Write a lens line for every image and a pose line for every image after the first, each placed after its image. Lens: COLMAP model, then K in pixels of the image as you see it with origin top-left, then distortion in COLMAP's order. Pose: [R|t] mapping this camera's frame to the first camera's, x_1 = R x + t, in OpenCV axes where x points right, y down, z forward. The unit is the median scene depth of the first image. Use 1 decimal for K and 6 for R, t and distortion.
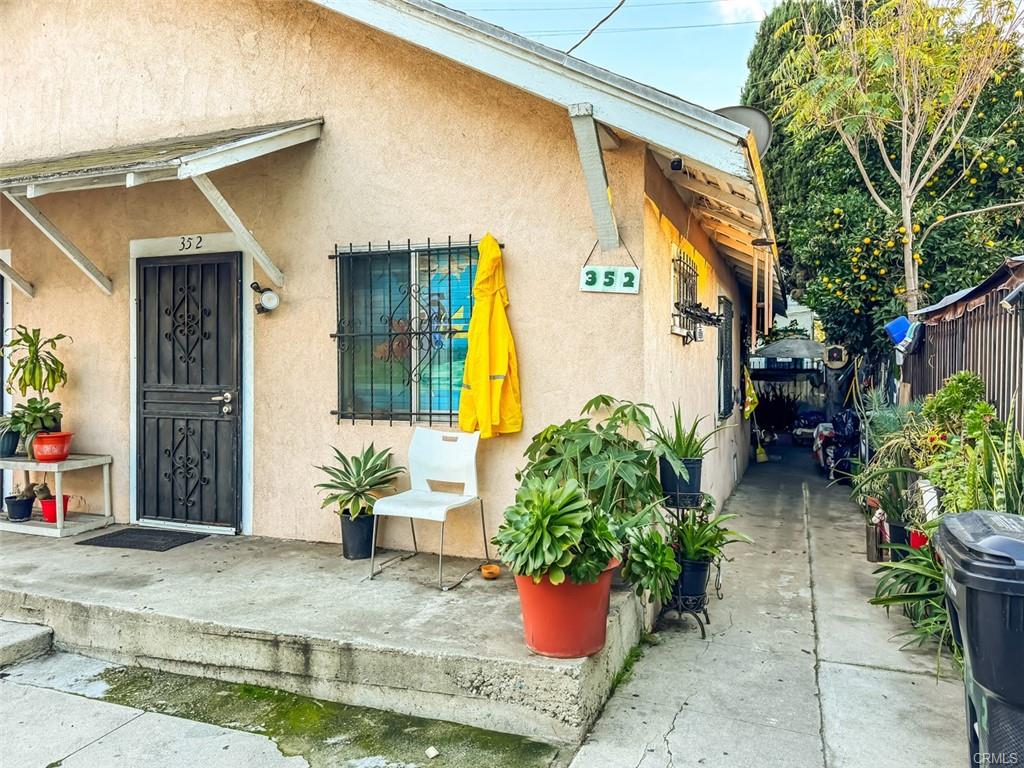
lens RADIAL K [[710.1, 0, 510.2], [0, 710.1, 381.8], [0, 0, 1]] dist [0.047487, -0.009724]
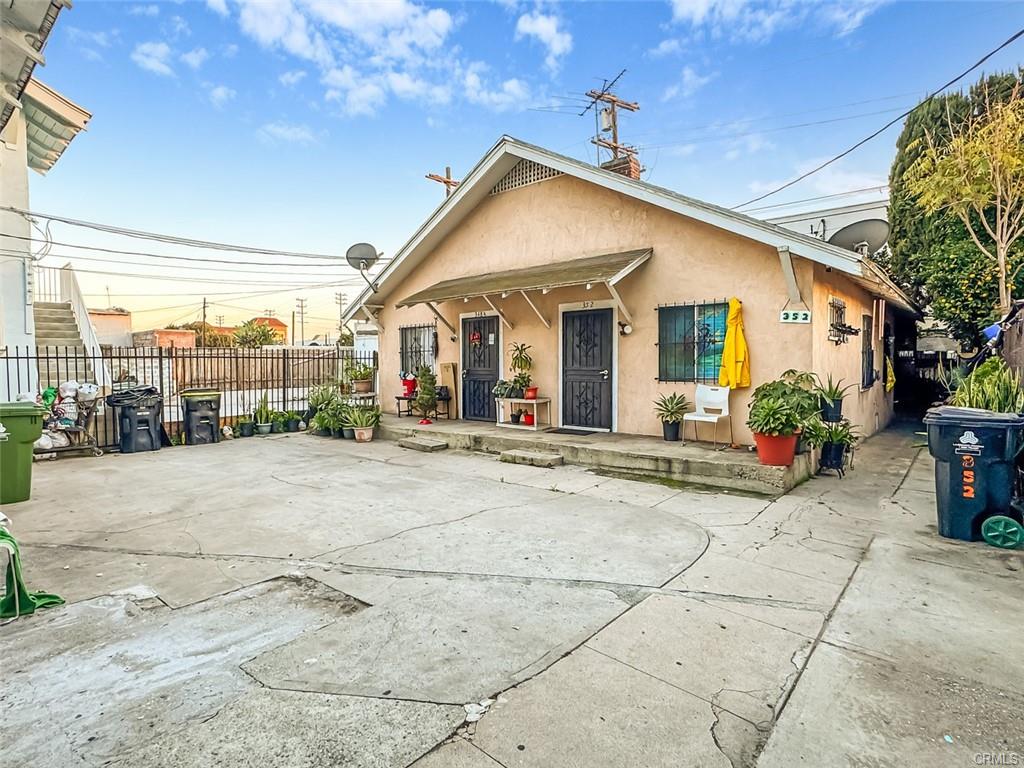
lens RADIAL K [[541.1, 0, 506.2], [0, 541.1, 387.2], [0, 0, 1]] dist [0.000782, 0.000888]
pose [[0.946219, 0.007177, -0.323447, -0.143830], [0.001380, 0.999655, 0.026218, 0.024895], [0.323524, -0.025255, 0.945883, -0.773045]]
